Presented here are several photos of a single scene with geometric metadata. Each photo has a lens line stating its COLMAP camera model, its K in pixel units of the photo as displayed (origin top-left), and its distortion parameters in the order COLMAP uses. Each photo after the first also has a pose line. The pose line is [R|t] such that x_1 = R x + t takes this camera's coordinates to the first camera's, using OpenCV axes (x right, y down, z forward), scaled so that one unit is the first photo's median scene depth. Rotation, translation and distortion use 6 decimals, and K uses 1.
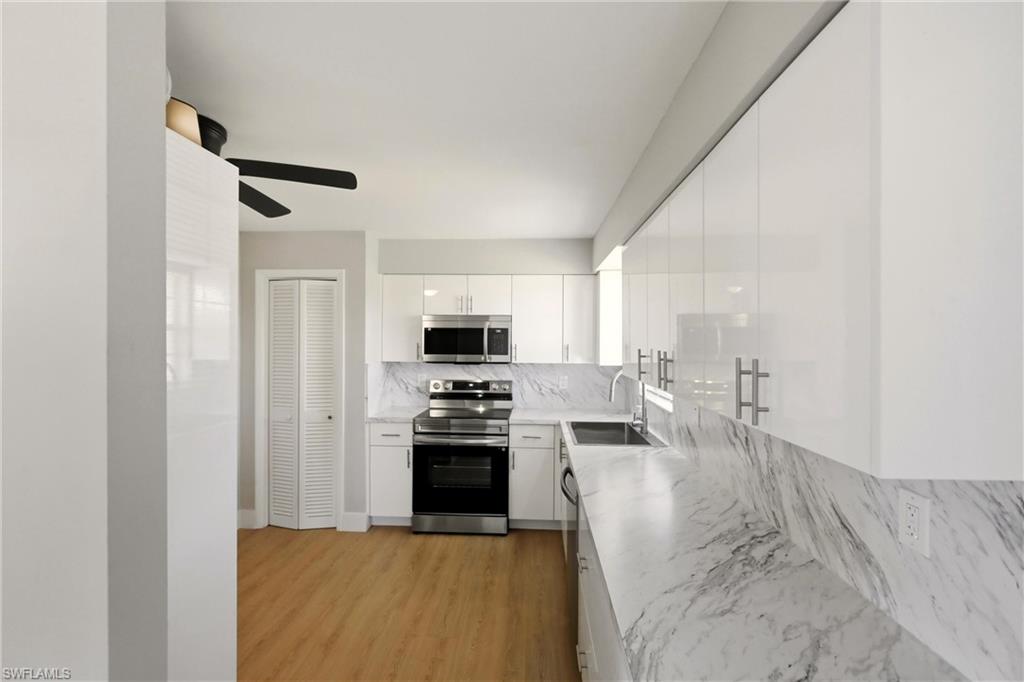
lens RADIAL K [[460.2, 0, 517.0], [0, 460.2, 339.7], [0, 0, 1]] dist [-0.001459, 0.000097]
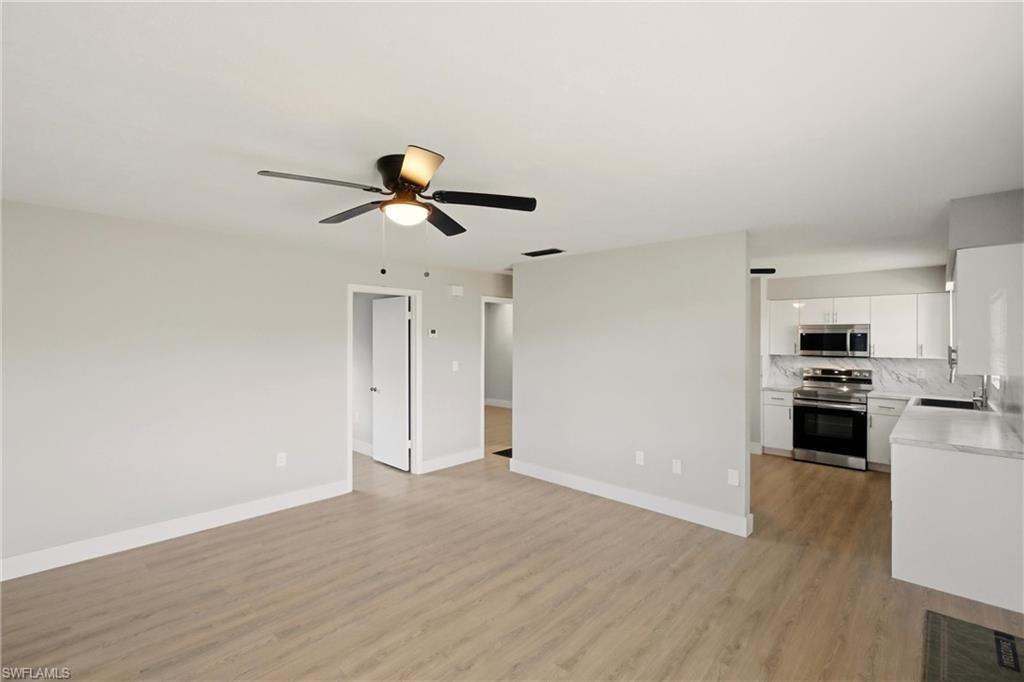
lens RADIAL K [[460.2, 0, 517.0], [0, 460.2, 339.7], [0, 0, 1]] dist [-0.001459, 0.000097]
pose [[0.765297, 0.000094, -0.643677, 0.068001], [0.001032, 0.999999, 0.001373, -0.007036], [0.643676, -0.001715, 0.765296, -0.814782]]
